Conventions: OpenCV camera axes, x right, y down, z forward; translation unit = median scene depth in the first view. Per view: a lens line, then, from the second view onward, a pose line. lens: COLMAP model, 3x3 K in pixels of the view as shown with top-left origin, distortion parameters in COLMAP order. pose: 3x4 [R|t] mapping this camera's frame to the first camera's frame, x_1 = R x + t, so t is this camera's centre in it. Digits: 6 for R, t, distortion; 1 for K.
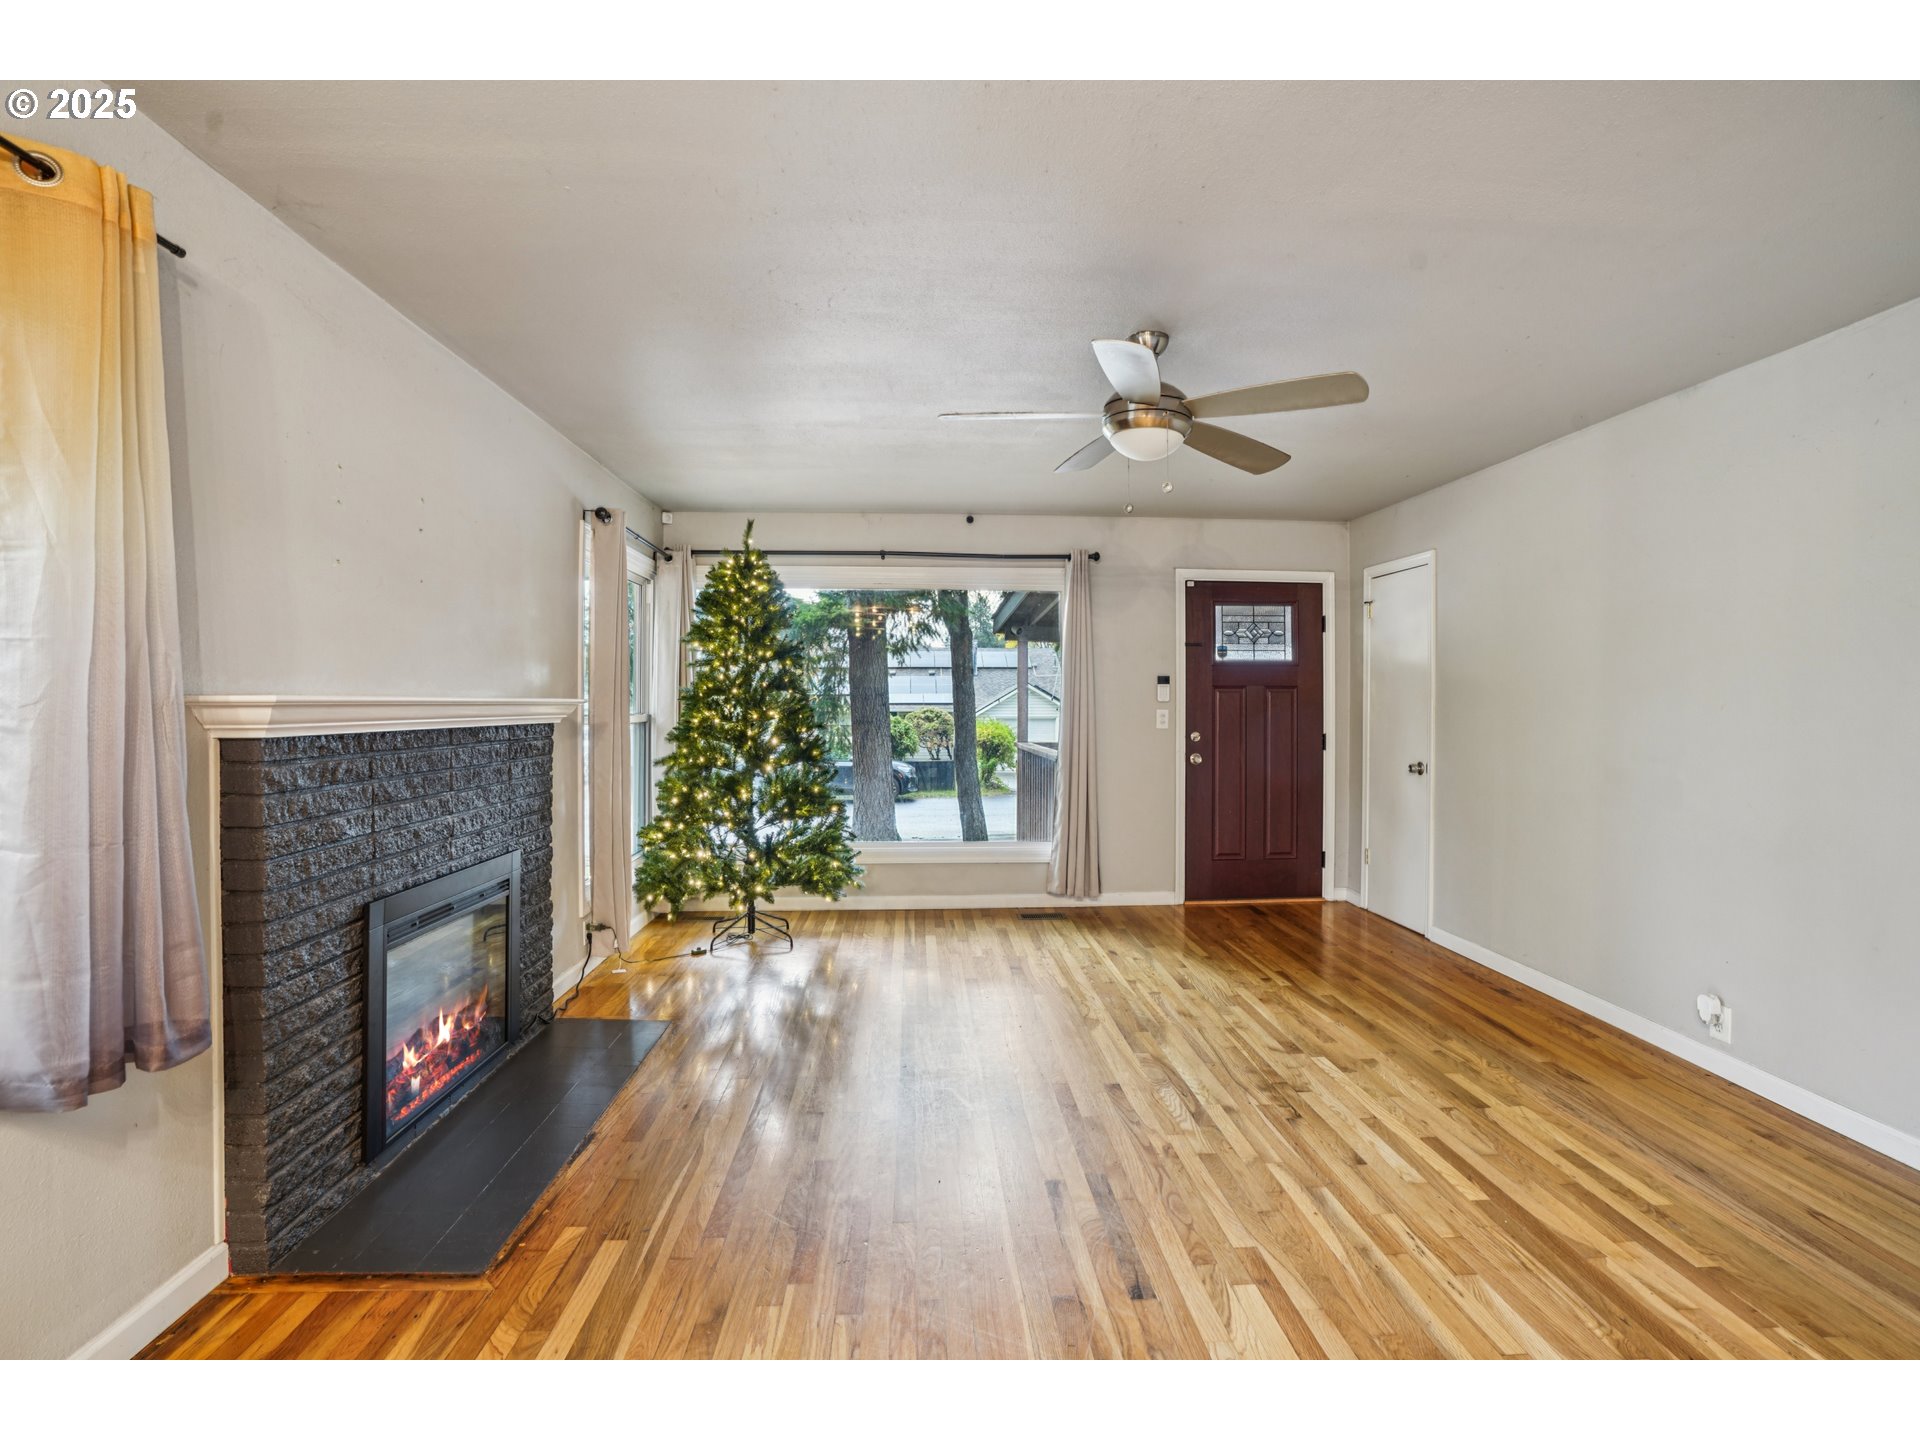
lens RADIAL K [[901.4, 0, 965.3], [0, 901.4, 703.2], [0, 0, 1]] dist [-0.068516, 0.027918]
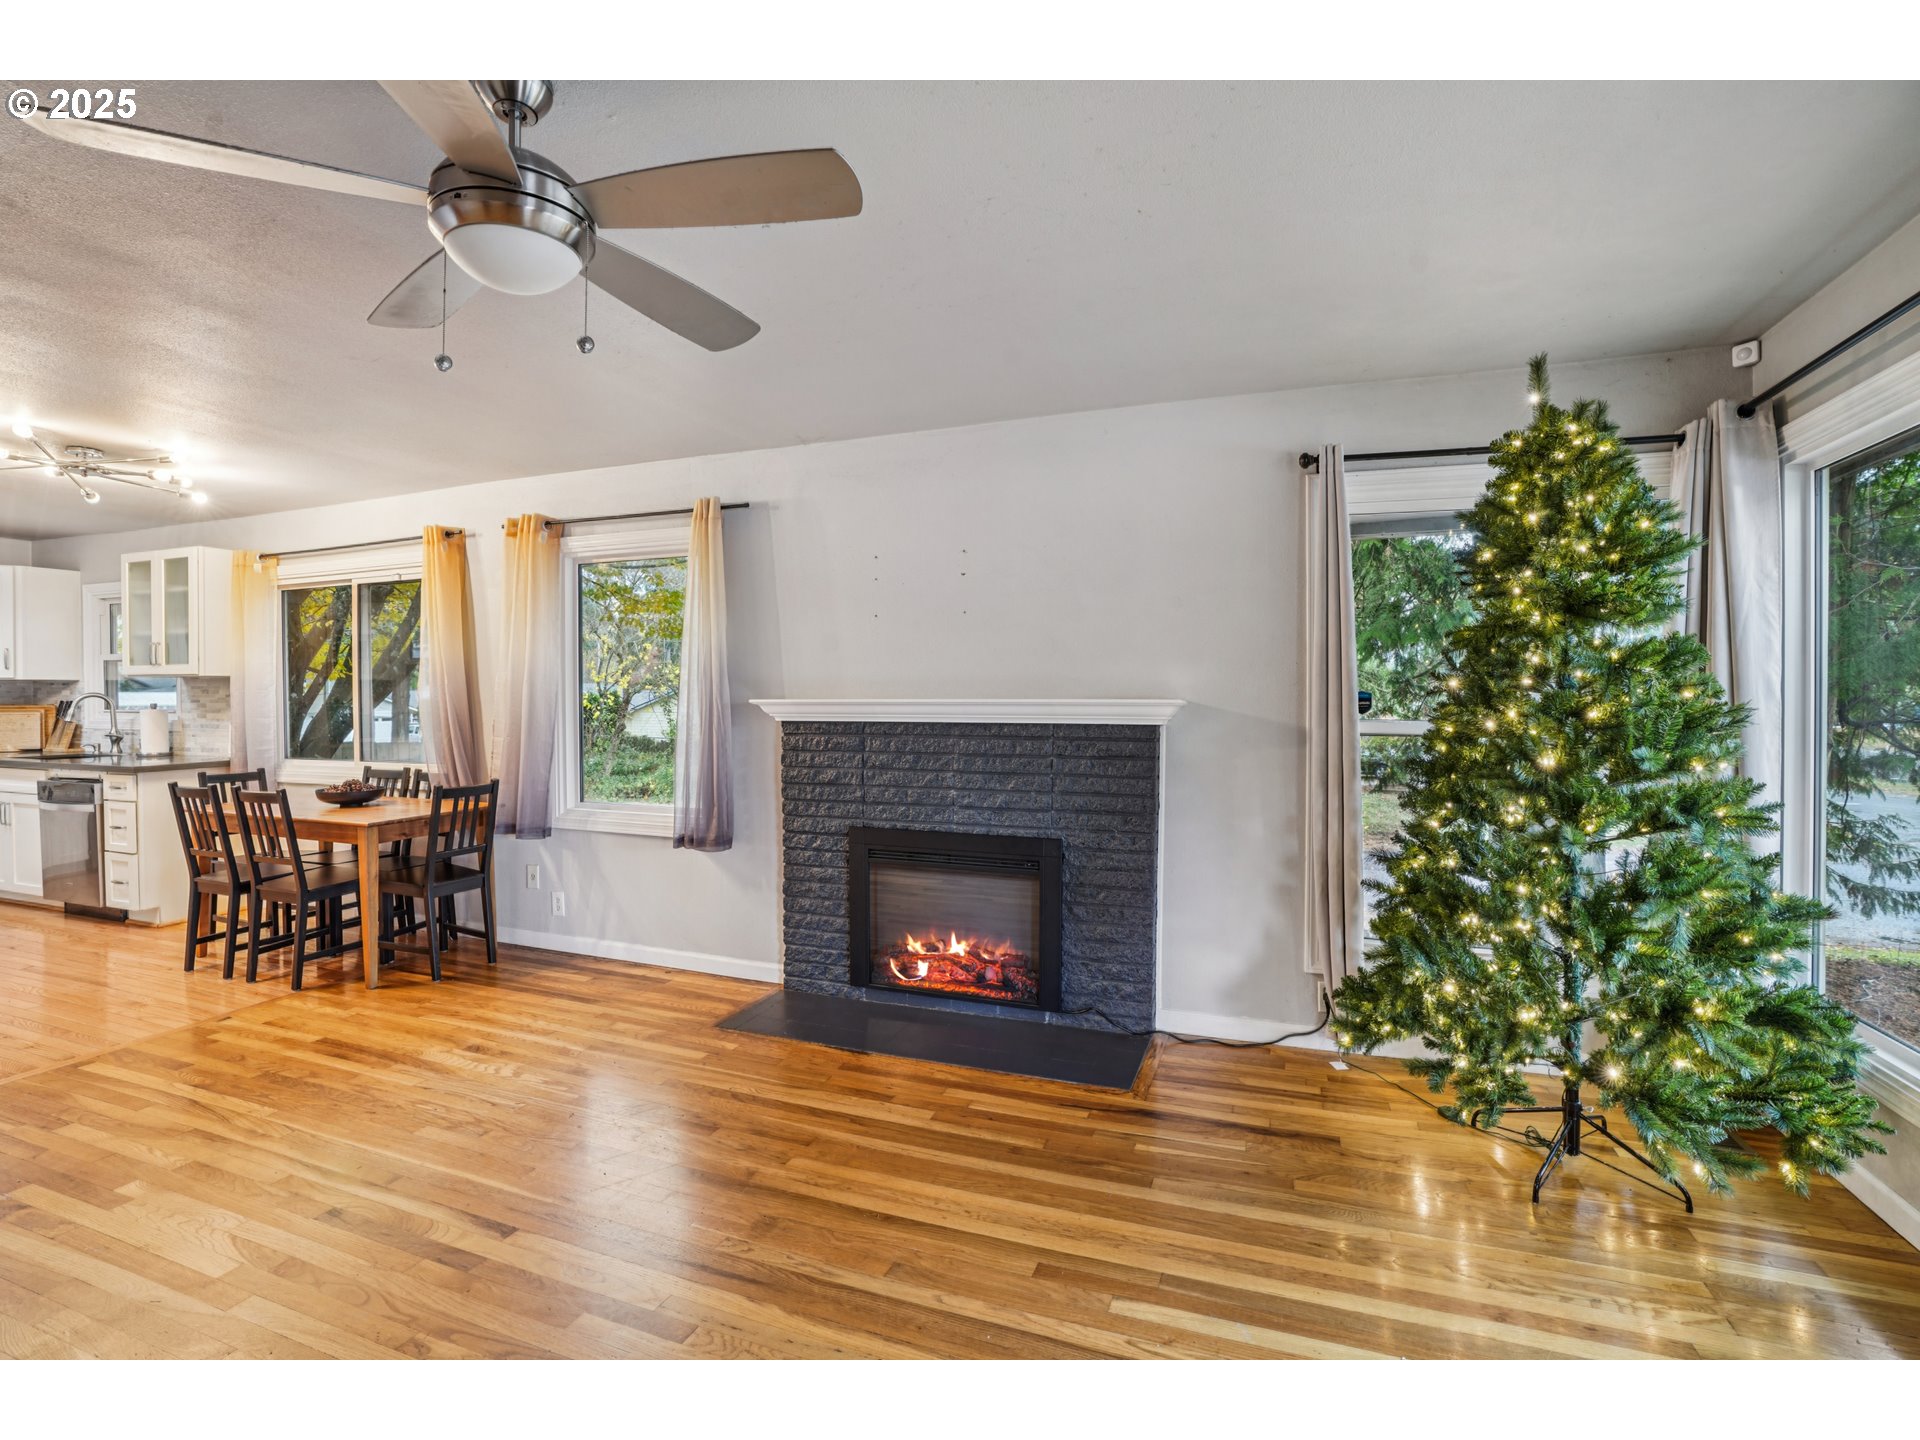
lens RADIAL K [[901.4, 0, 965.3], [0, 901.4, 703.2], [0, 0, 1]] dist [-0.068516, 0.027918]
pose [[-0.409427, 0.001539, -0.912341, 0.369188], [0.000828, 0.999999, 0.001316, -0.001668], [0.912342, -0.000216, -0.409428, 0.916576]]
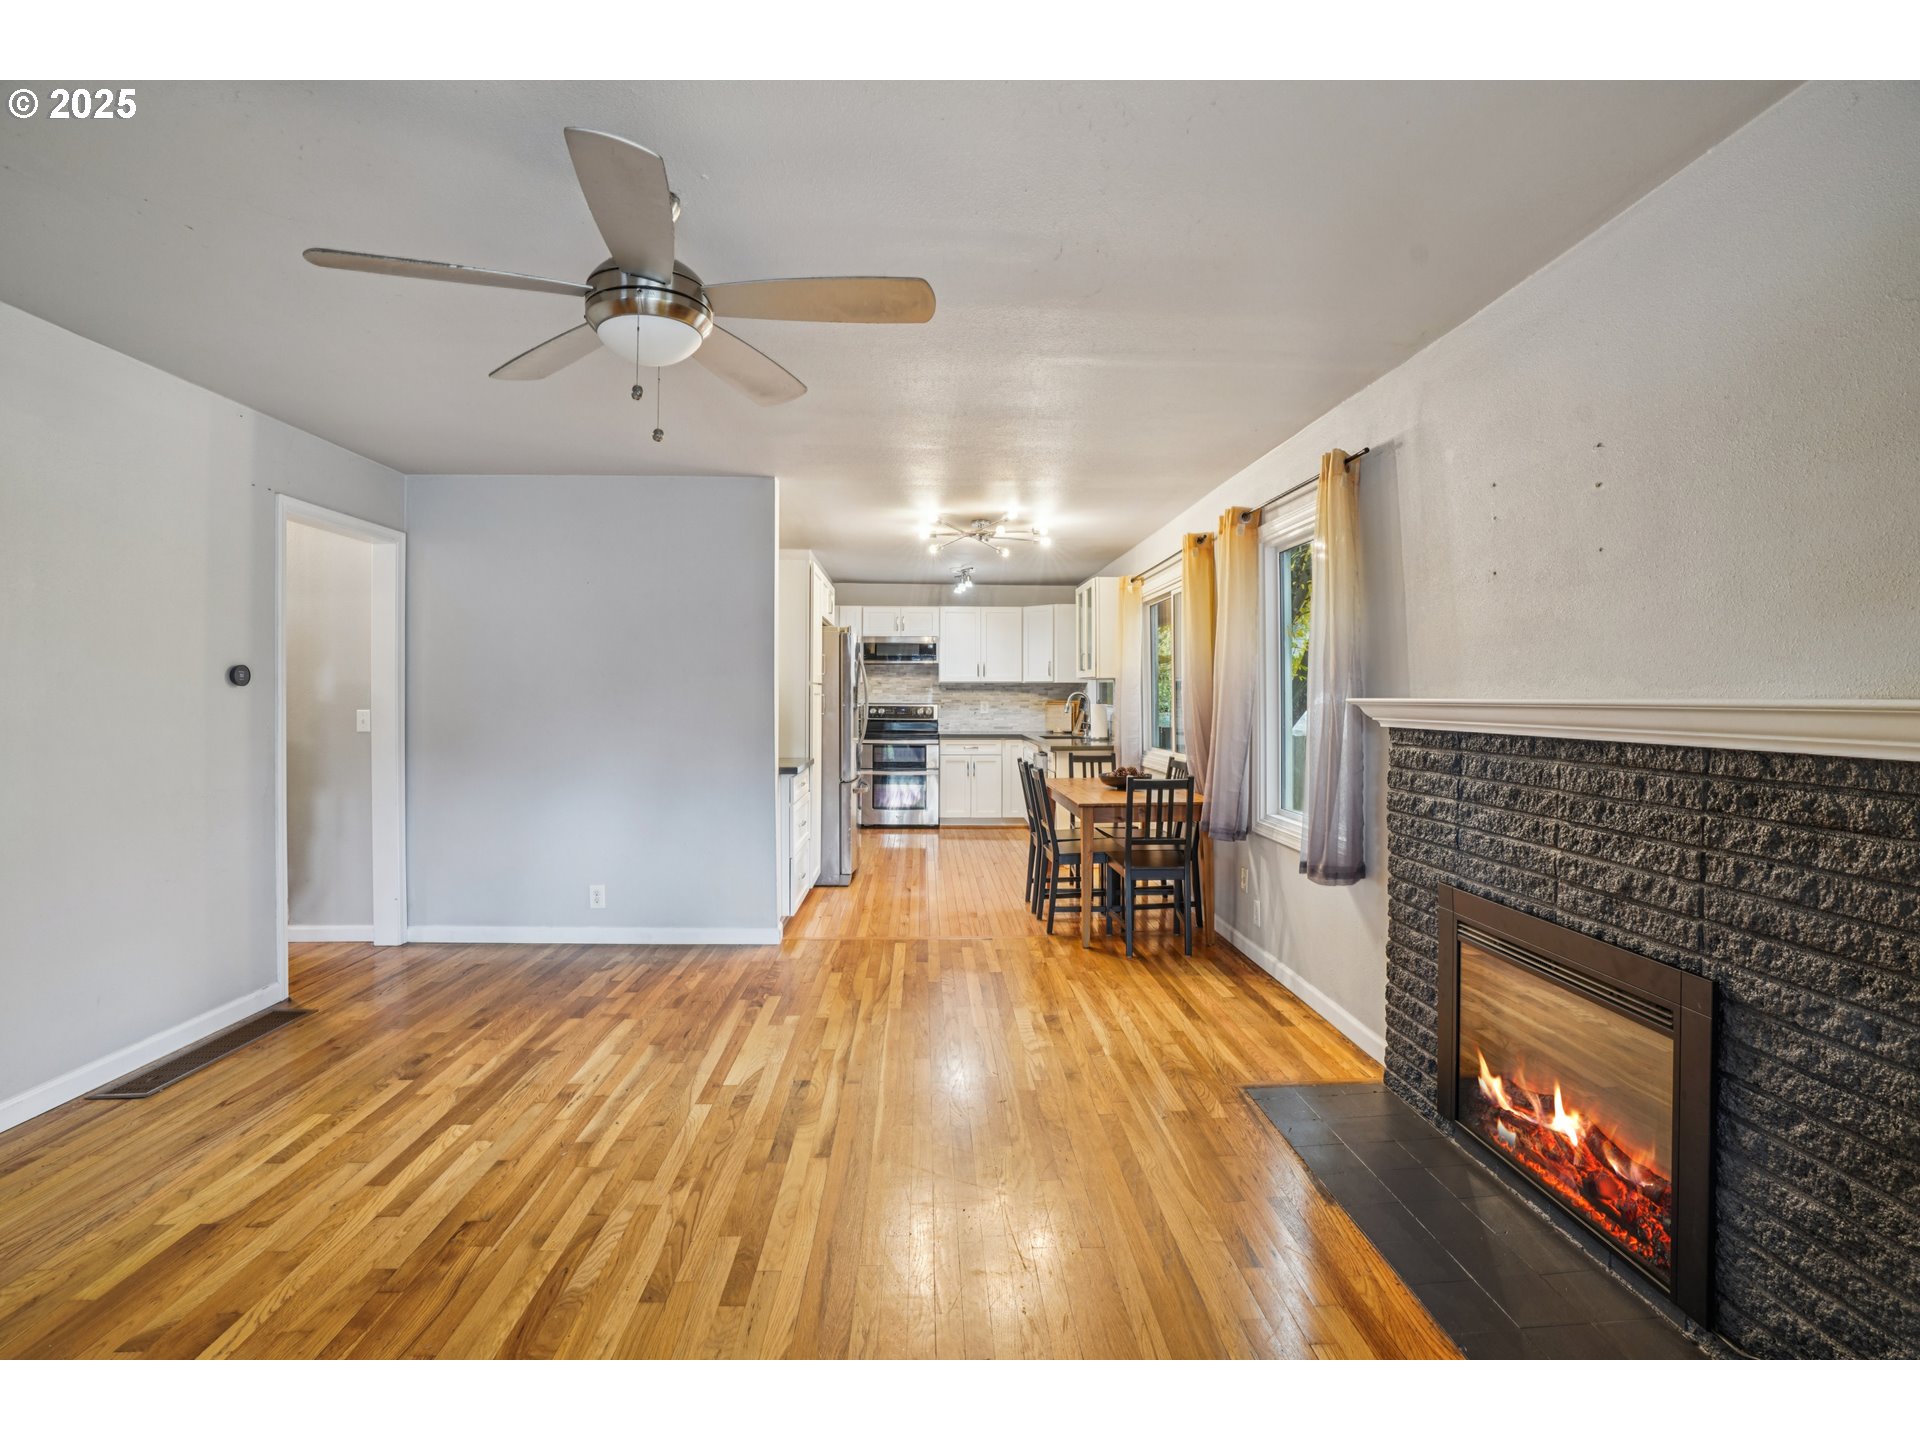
lens RADIAL K [[901.4, 0, 965.3], [0, 901.4, 703.2], [0, 0, 1]] dist [-0.068516, 0.027918]
pose [[-0.999890, -0.011622, 0.009221, -0.037244], [-0.011573, 0.999919, 0.005345, -0.000271], [-0.009282, 0.005238, -0.999943, 1.042846]]
